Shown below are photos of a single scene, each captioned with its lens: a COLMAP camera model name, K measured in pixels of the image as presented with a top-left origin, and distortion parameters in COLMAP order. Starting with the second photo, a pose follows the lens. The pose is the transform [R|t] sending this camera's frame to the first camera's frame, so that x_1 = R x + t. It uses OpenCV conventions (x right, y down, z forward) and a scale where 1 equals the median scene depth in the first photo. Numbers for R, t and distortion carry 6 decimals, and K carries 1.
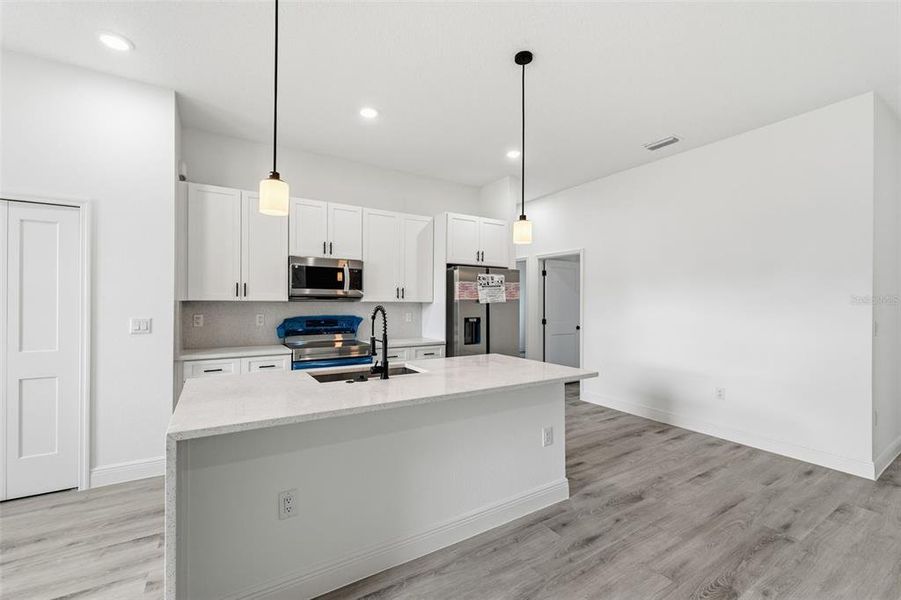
lens RADIAL K [[375.0, 0, 450.5], [0, 375.0, 300.0], [0, 0, 1]] dist [-0.000157, -0.000041]
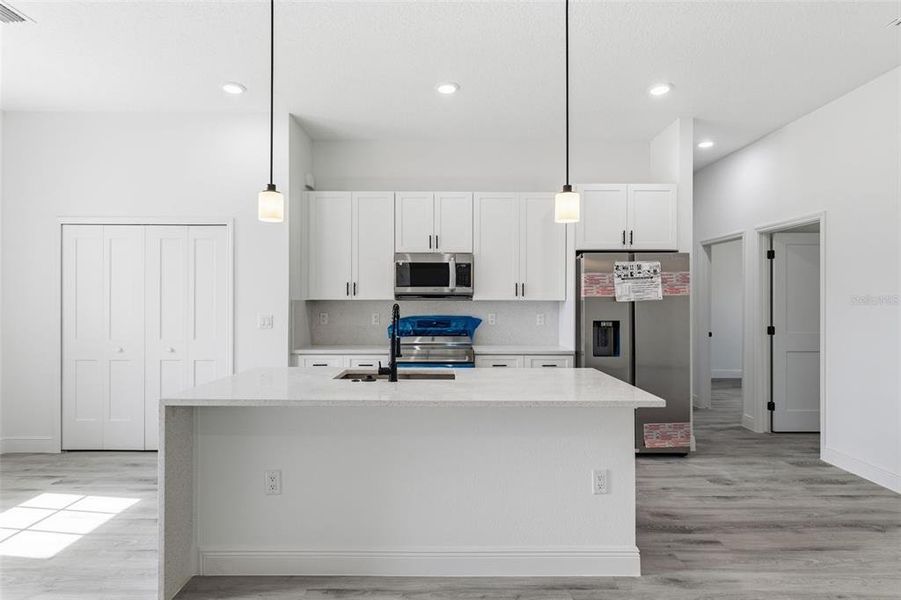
lens RADIAL K [[473.9, 0, 450.5], [0, 473.9, 300.0], [0, 0, 1]] dist [0.001434, -0.000113]
pose [[0.850953, -0.005425, -0.525214, 0.309269], [0.006559, 0.999978, 0.000297, 0.003346], [0.525201, -0.003697, 0.850970, 0.034921]]
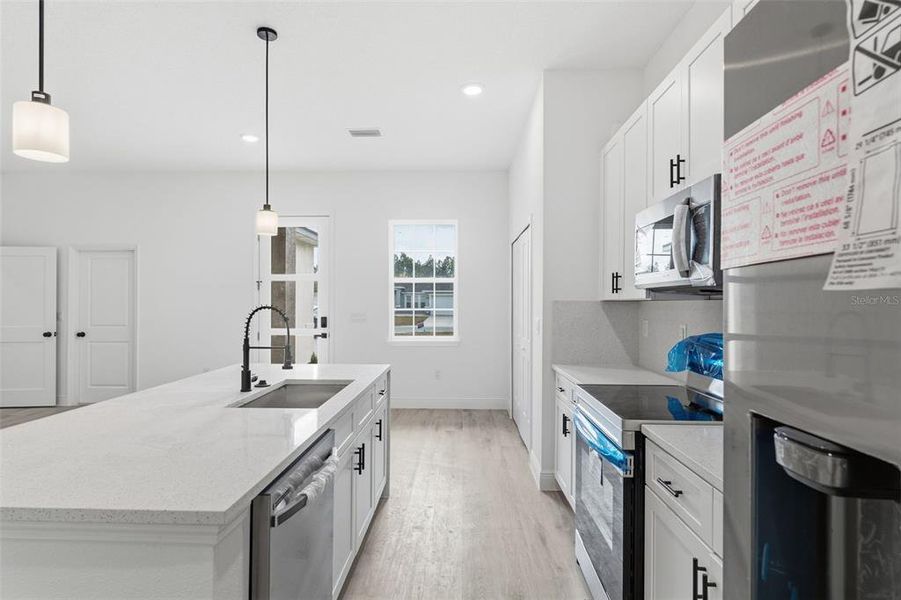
lens RADIAL K [[459.0, 0, 450.5], [0, 459.0, 300.0], [0, 0, 1]] dist [0.000502, 0.000232]
pose [[-0.550629, -0.013060, -0.834648, 0.231687], [0.000356, 0.999874, -0.015880, 0.012723], [0.834750, -0.009041, -0.550555, 1.049417]]
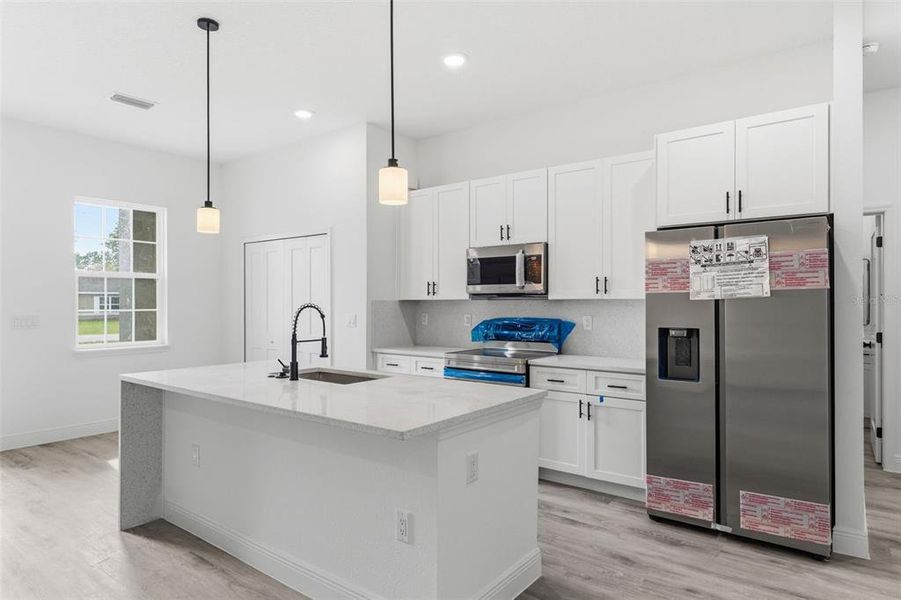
lens RADIAL K [[522.7, 0, 450.5], [0, 522.7, 300.0], [0, 0, 1]] dist [-0.000118, -0.000111]
pose [[0.360334, -0.009806, -0.932772, 0.651393], [0.011292, 0.999917, -0.006149, 0.009949], [0.932755, -0.008317, 0.360415, 0.482127]]
